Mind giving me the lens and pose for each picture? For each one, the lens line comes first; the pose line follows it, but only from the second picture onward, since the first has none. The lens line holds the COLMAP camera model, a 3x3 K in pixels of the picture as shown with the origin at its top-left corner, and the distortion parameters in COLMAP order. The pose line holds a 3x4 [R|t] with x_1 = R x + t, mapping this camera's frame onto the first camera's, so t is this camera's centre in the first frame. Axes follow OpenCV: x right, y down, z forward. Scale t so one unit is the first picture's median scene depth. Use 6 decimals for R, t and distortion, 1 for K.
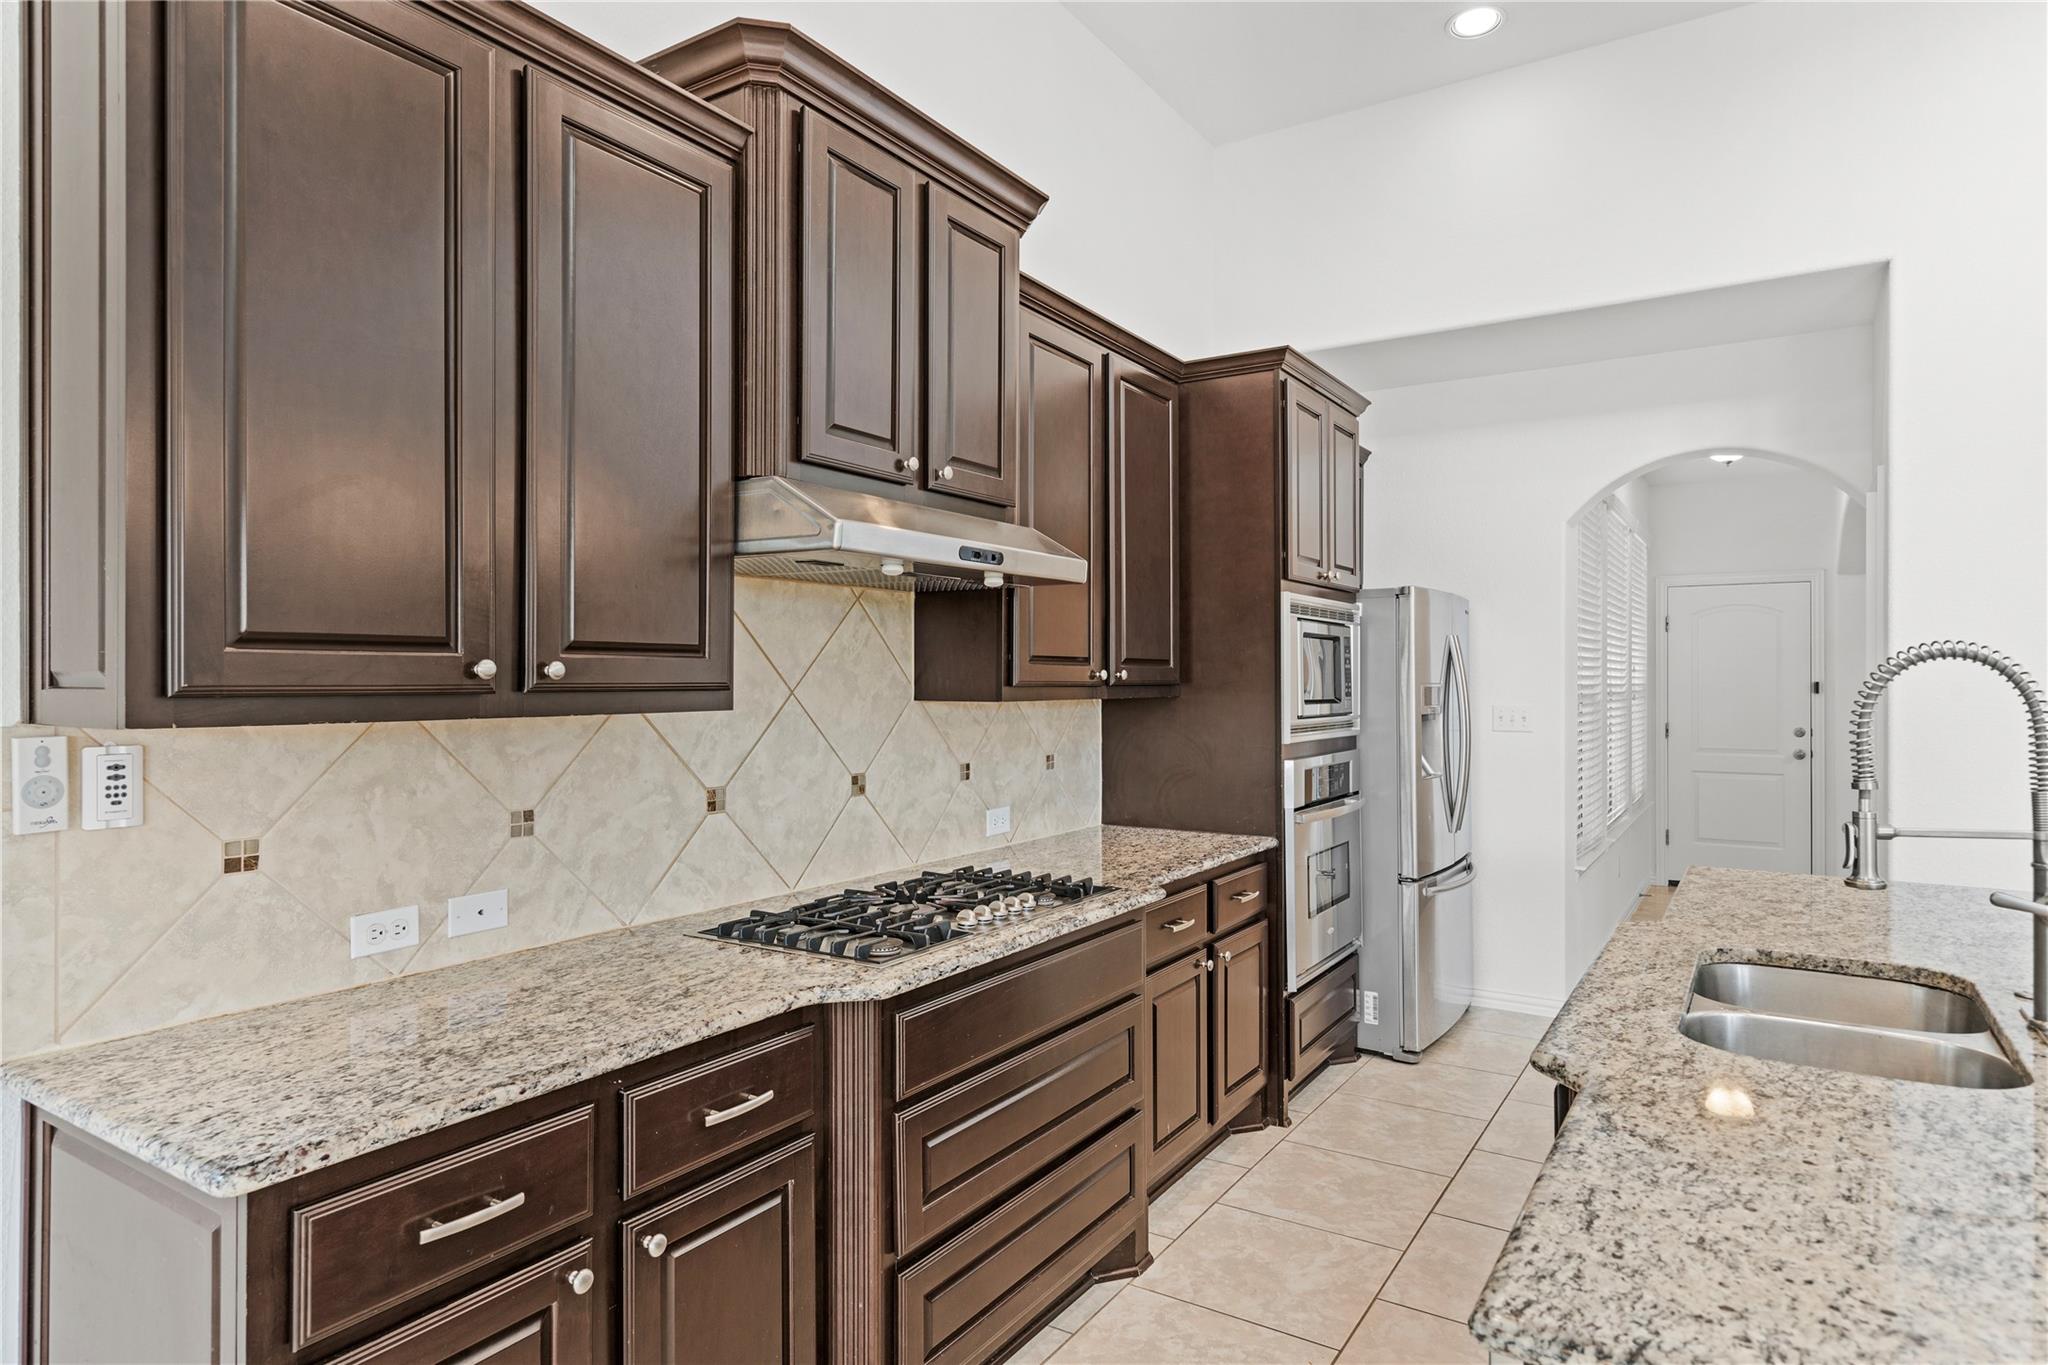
lens RADIAL K [[1160.9, 0, 1023.4], [0, 1160.9, 675.3], [0, 0, 1]] dist [0.007192, 0.001034]
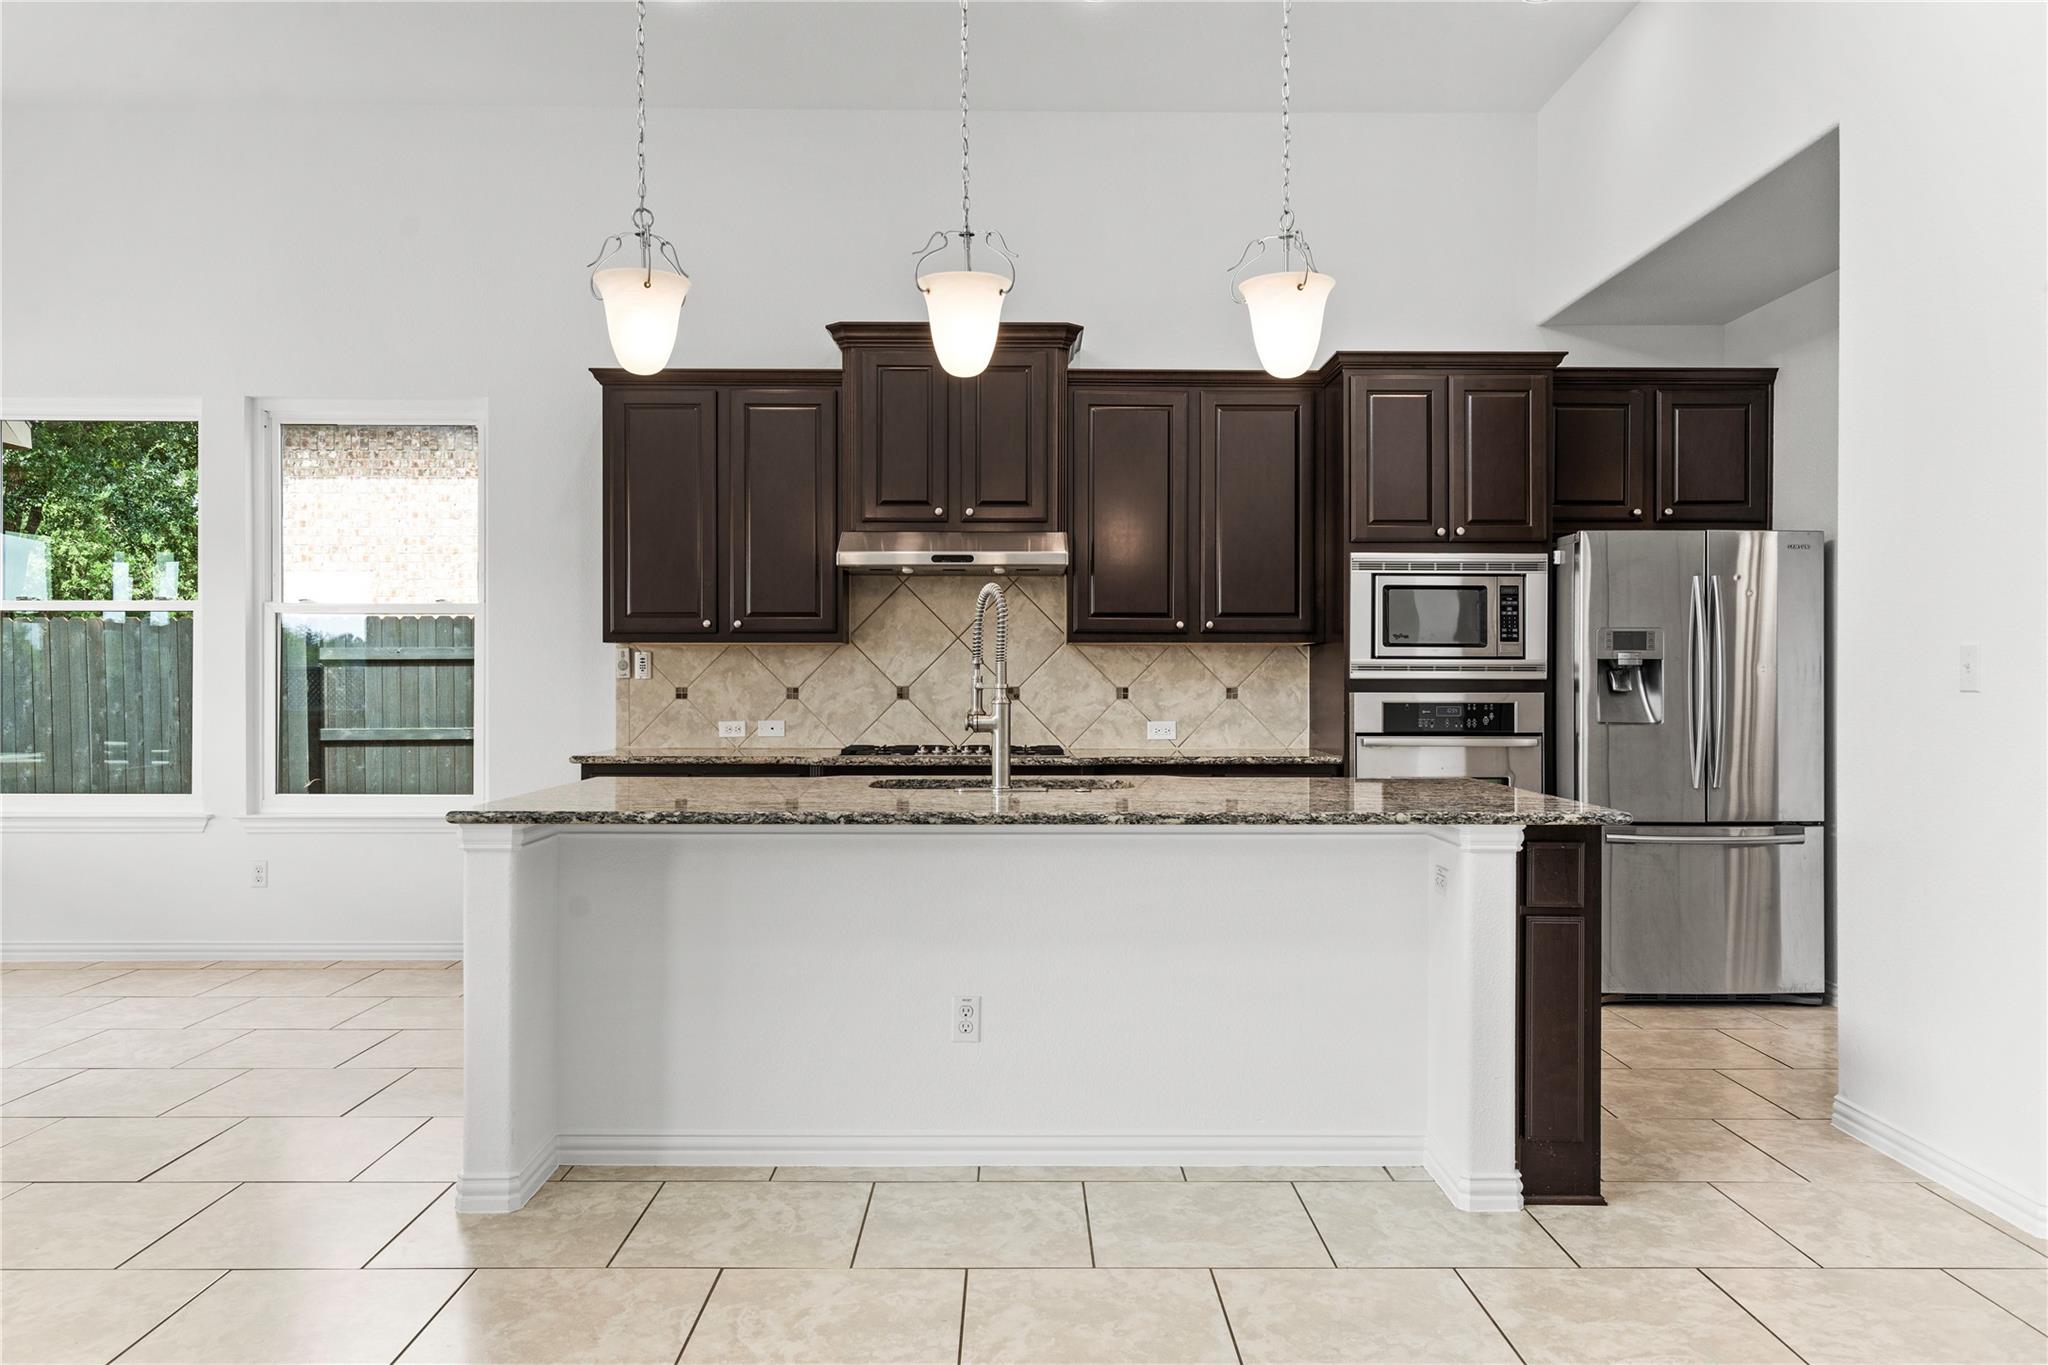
lens RADIAL K [[1455.7, 0, 1024.0], [0, 1455.7, 682.5], [0, 0, 1]] dist [0.007099, 0.001628]
pose [[0.549841, 0.004123, -0.835259, 2.125925], [0.002149, 0.999978, 0.006350, 0.085076], [0.835266, -0.005286, 0.549820, -0.188983]]
